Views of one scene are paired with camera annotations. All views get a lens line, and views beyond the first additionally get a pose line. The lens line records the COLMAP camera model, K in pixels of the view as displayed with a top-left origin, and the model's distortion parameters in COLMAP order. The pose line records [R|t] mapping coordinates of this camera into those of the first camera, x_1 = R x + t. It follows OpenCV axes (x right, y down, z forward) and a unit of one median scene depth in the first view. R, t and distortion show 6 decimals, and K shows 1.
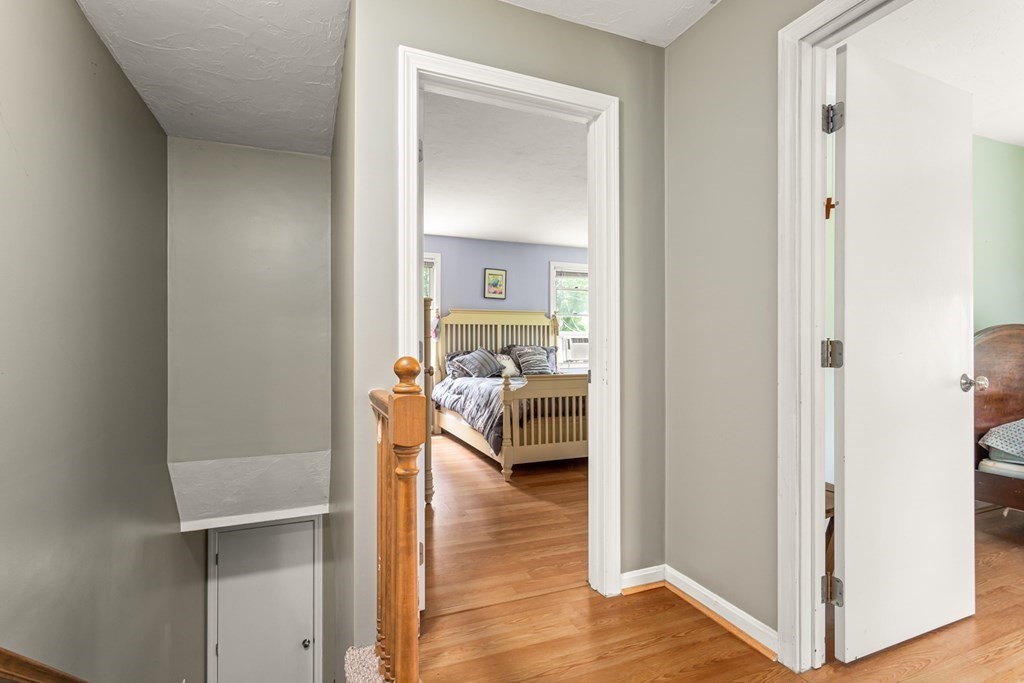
lens RADIAL K [[486.3, 0, 507.1], [0, 486.3, 337.7], [0, 0, 1]] dist [0.000701, 0.005580]
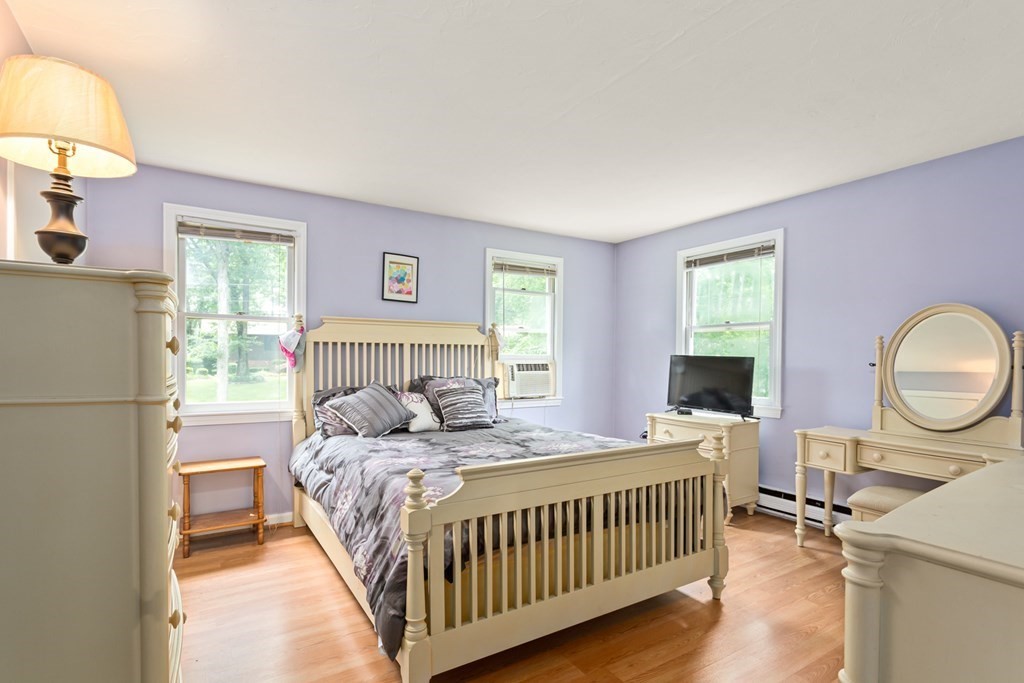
lens RADIAL K [[494.2, 0, 495.3], [0, 494.2, 363.2], [0, 0, 1]] dist [0.000577, 0.000224]
pose [[0.988685, 0.004738, 0.149935, 0.001546], [-0.008651, 0.999638, 0.025461, -0.019580], [-0.149760, -0.026470, 0.988368, 0.374166]]
